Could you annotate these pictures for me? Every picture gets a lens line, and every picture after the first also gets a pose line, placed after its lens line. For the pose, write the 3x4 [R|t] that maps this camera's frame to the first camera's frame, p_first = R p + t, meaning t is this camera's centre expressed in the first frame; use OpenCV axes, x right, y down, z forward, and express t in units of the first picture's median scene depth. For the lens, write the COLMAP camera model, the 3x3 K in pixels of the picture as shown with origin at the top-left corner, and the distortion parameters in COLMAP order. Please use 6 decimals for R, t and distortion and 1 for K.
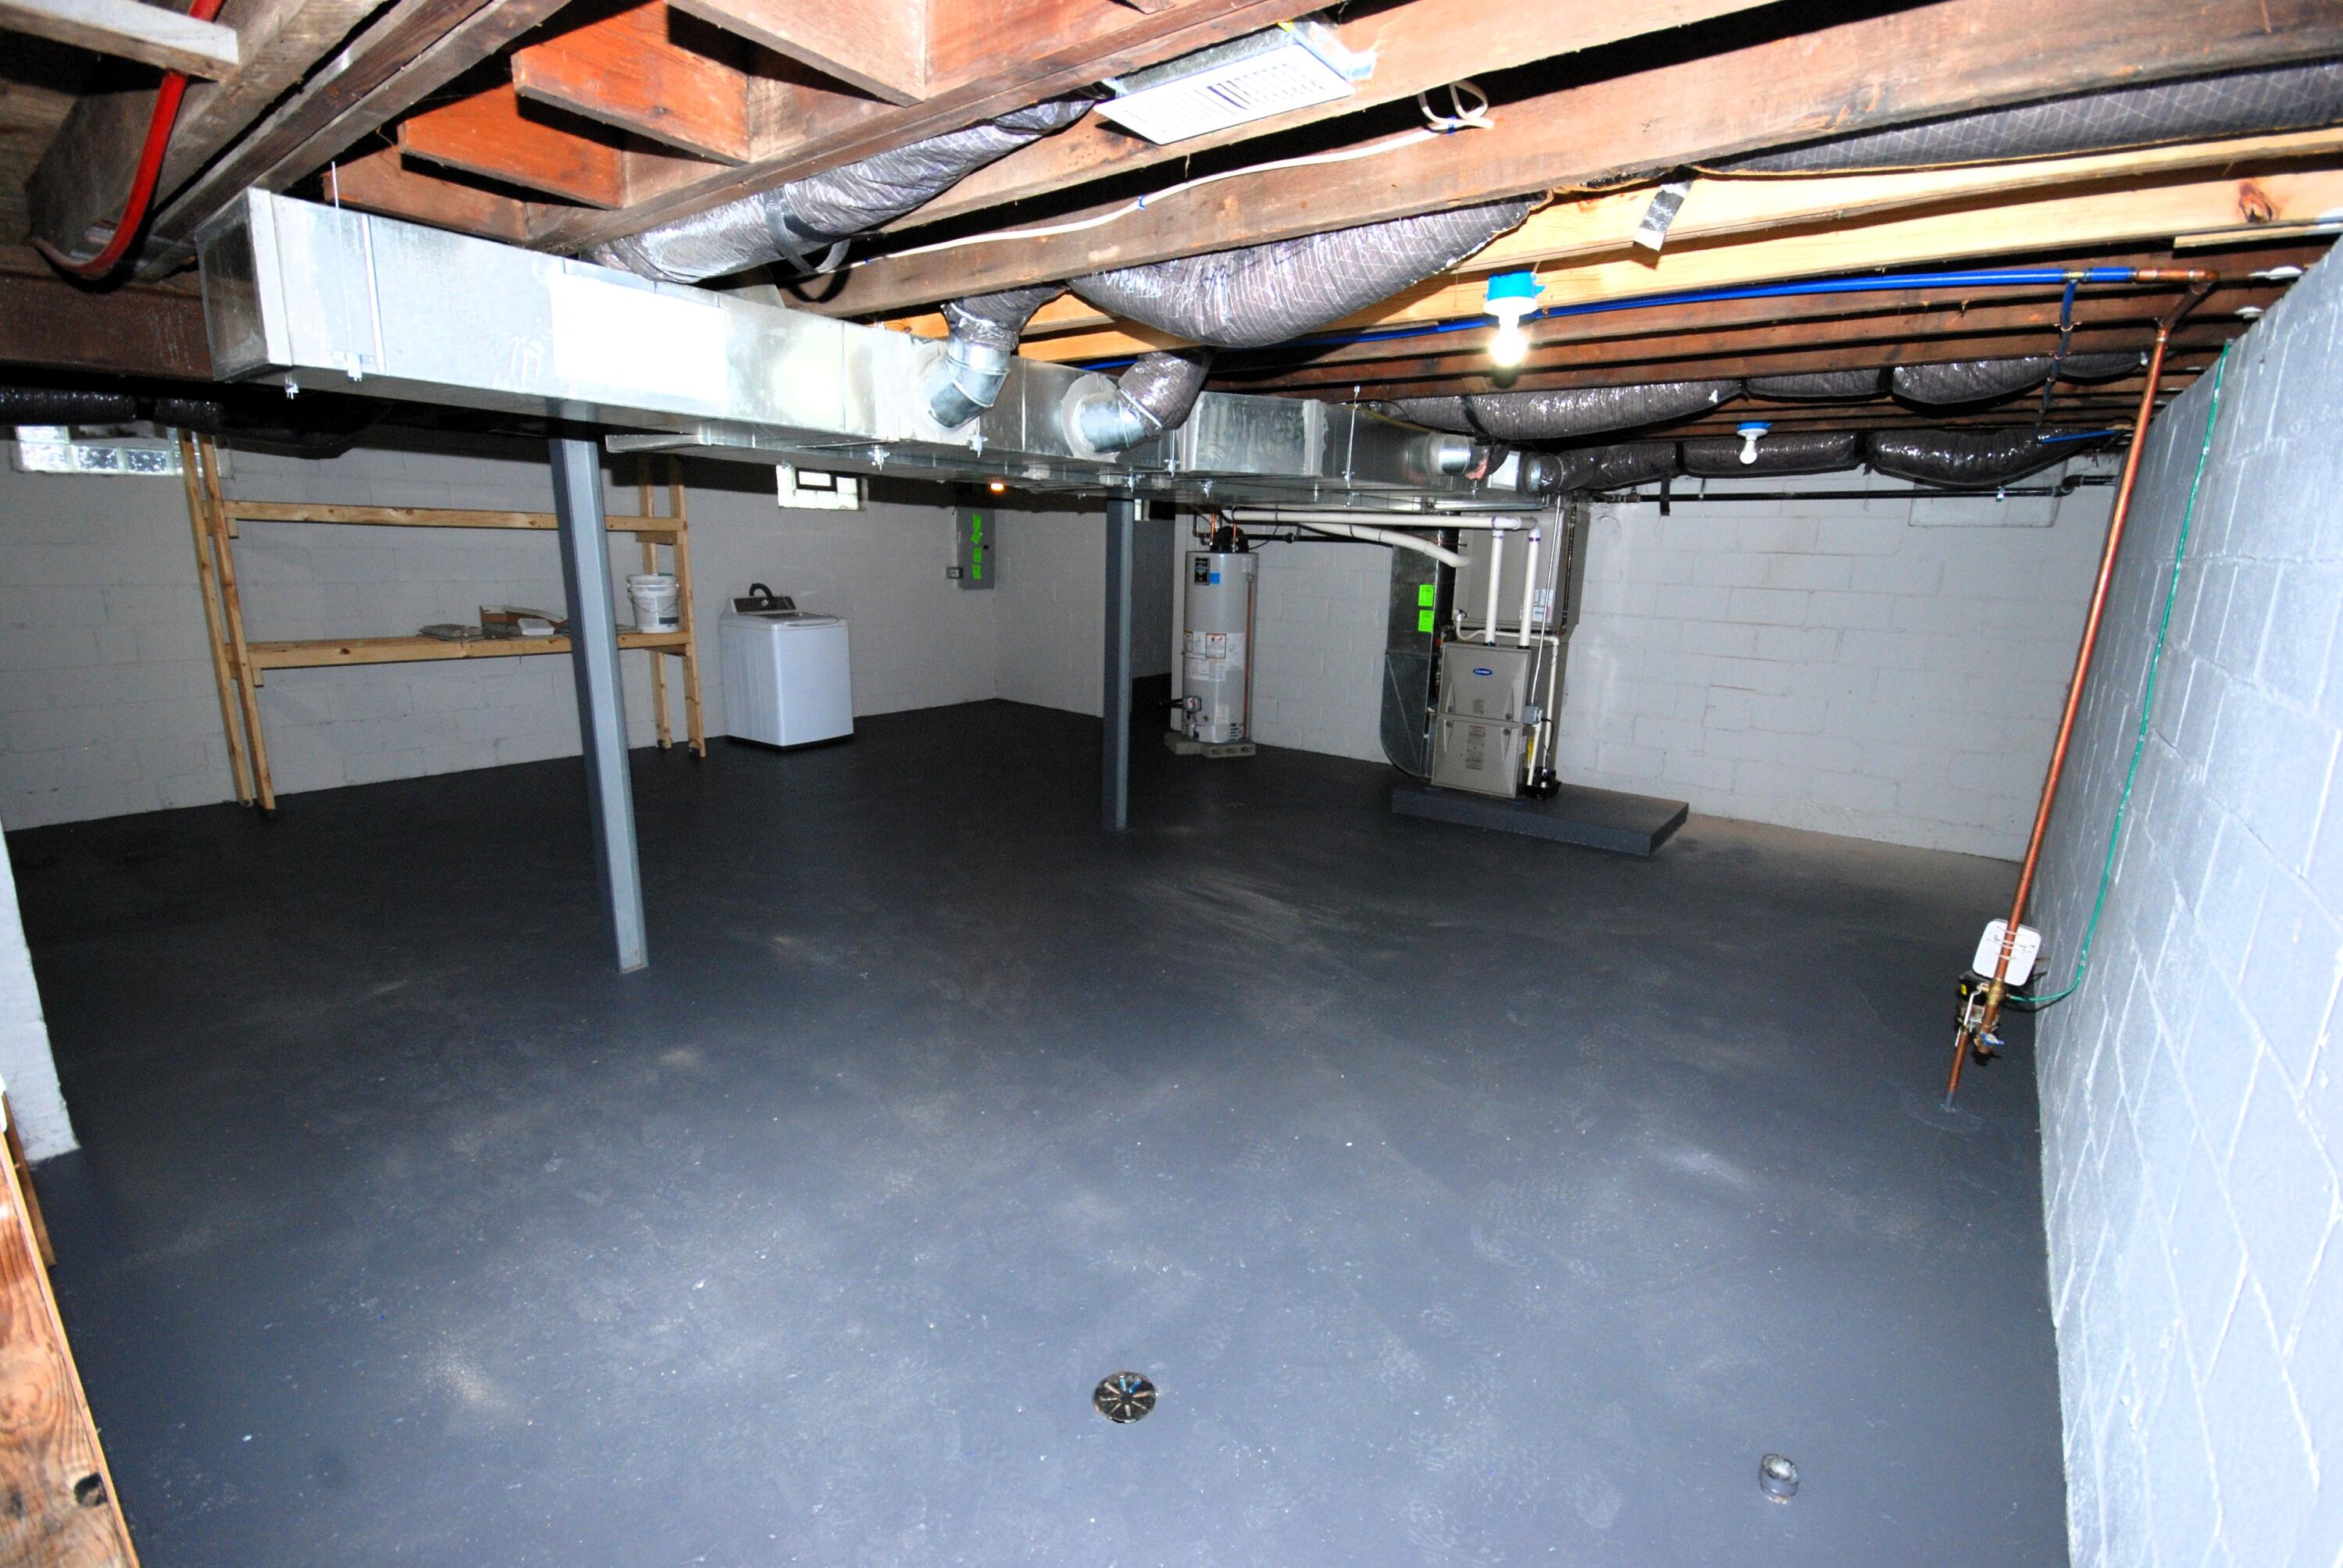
lens RADIAL K [[1035.6, 0, 1165.1], [0, 1035.6, 777.4], [0, 0, 1]] dist [-0.004178, -0.003258]
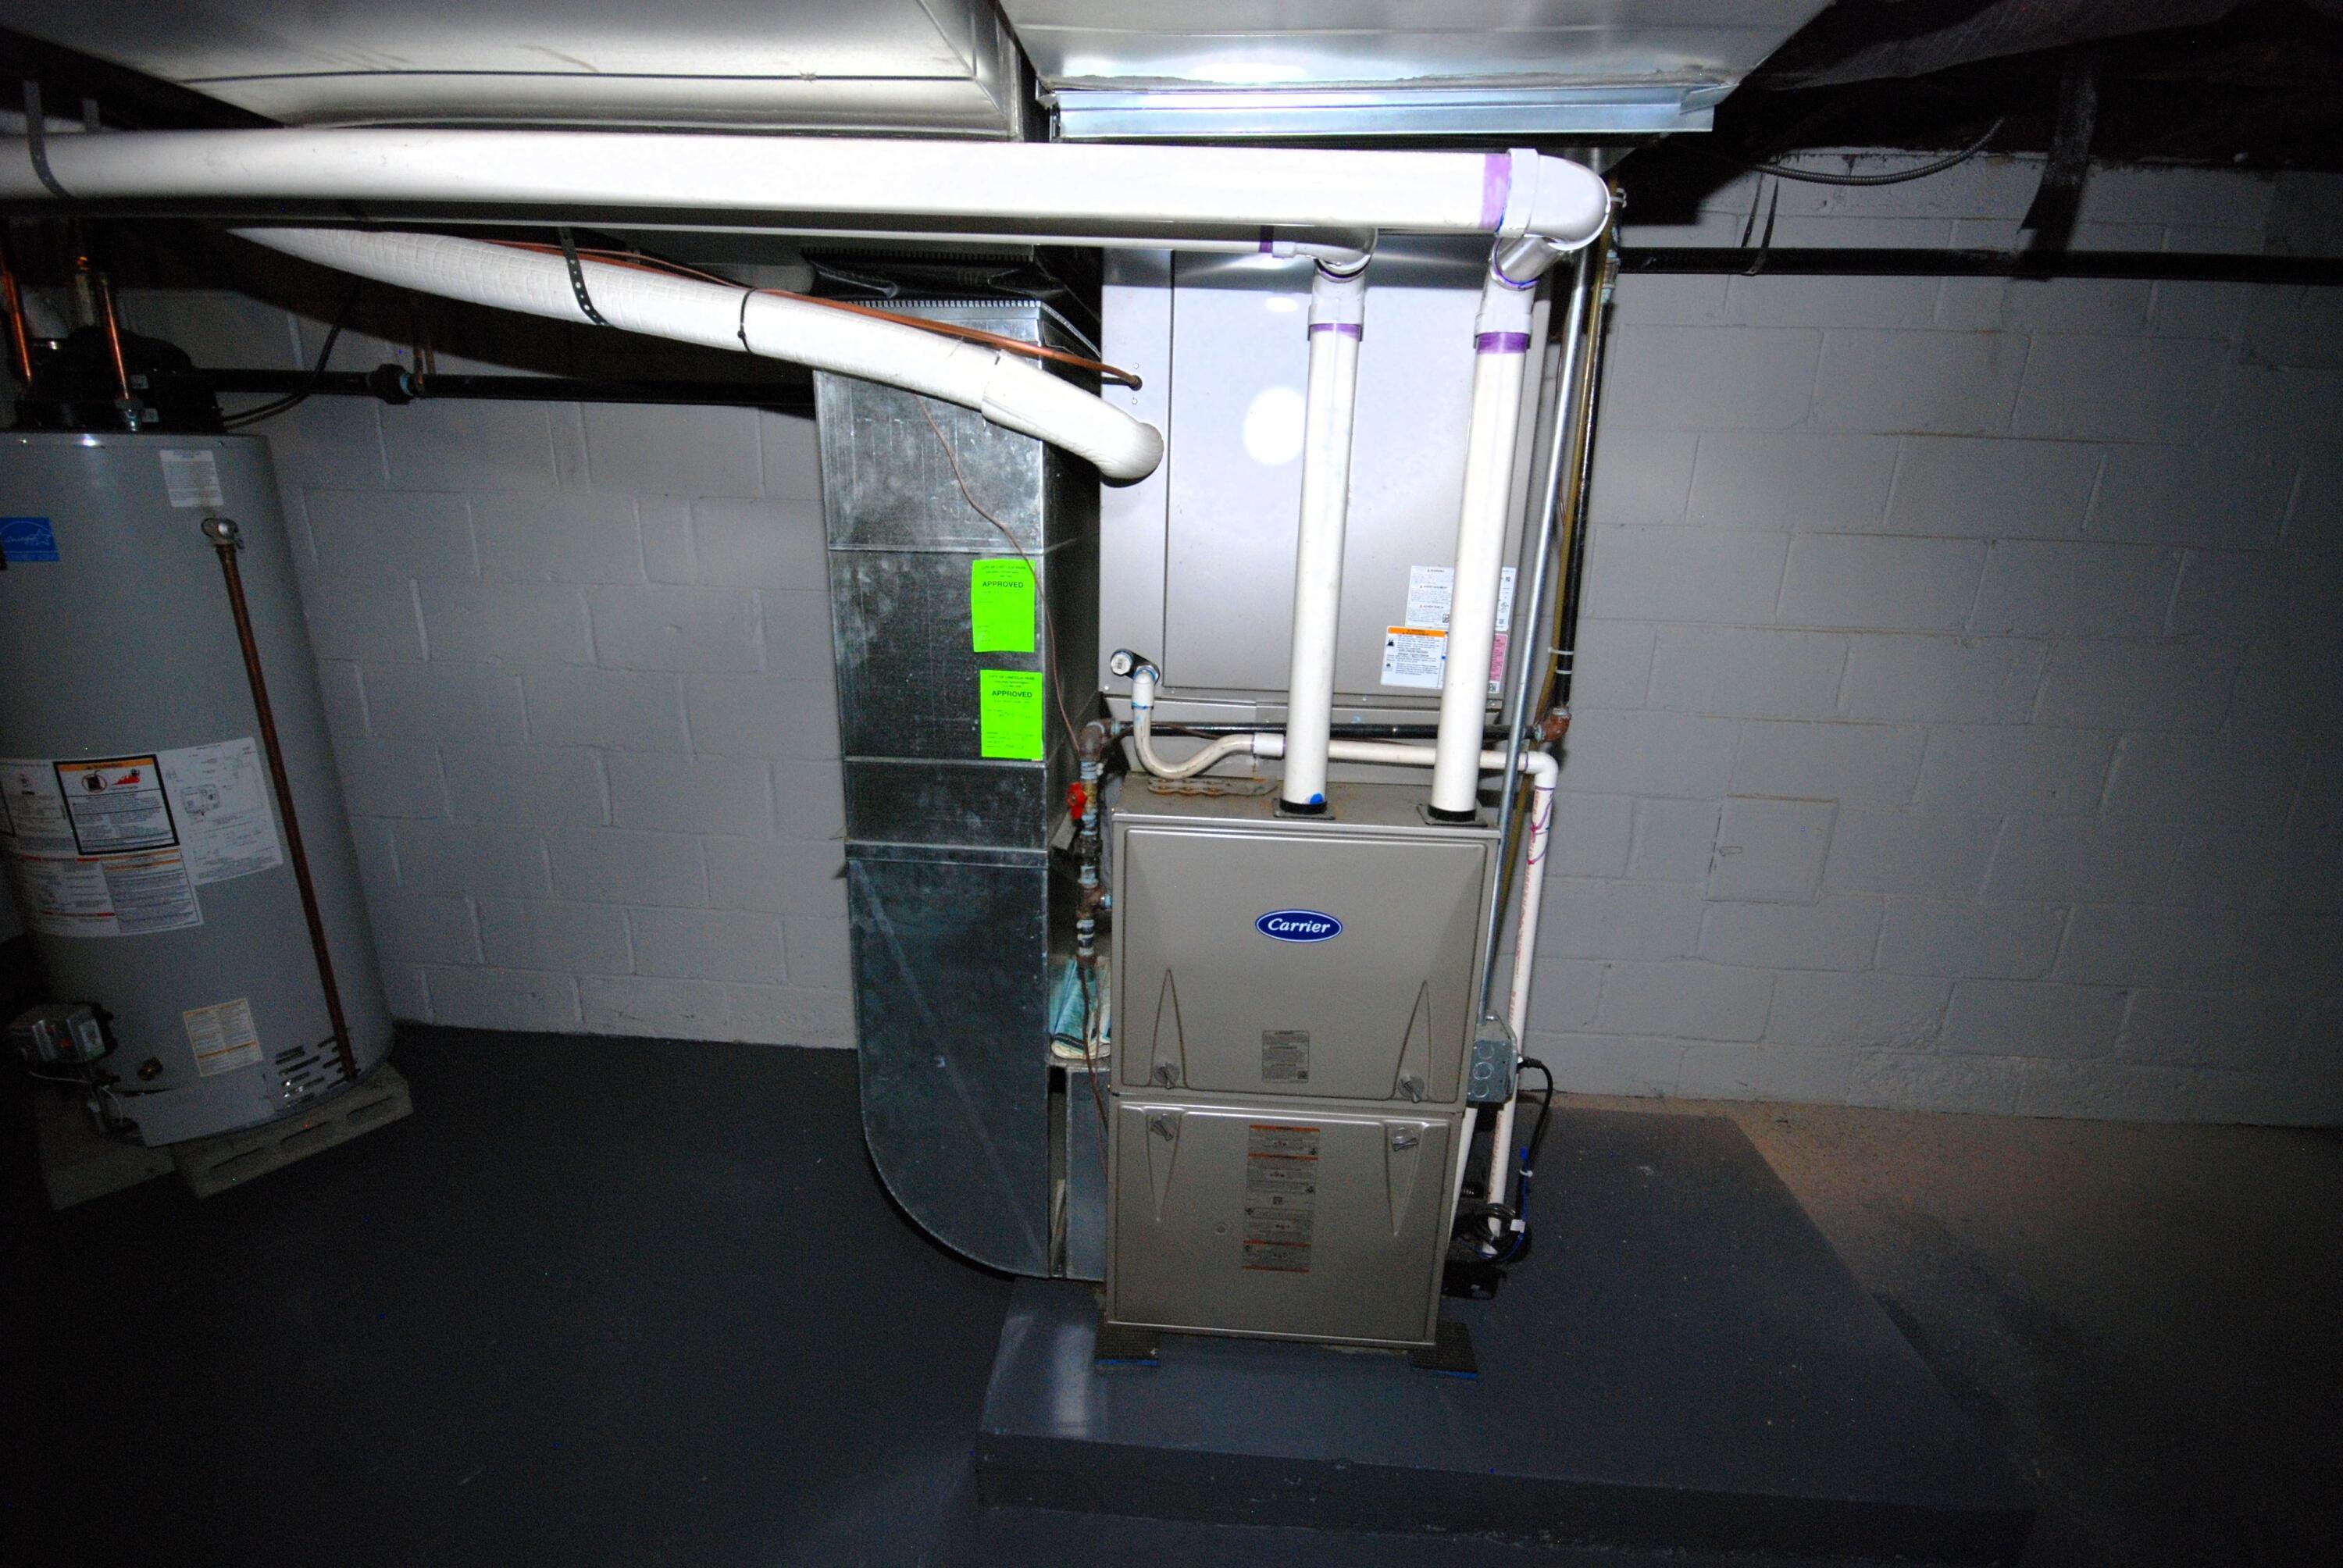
lens RADIAL K [[1035.6, 0, 1171.9], [0, 1035.6, 796.4], [0, 0, 1]] dist [-0.004178, -0.003258]
pose [[0.826161, -0.166576, 0.538247, 0.157196], [0.123182, 0.985588, 0.115945, -0.154645], [-0.549804, -0.029487, 0.834773, 0.792620]]
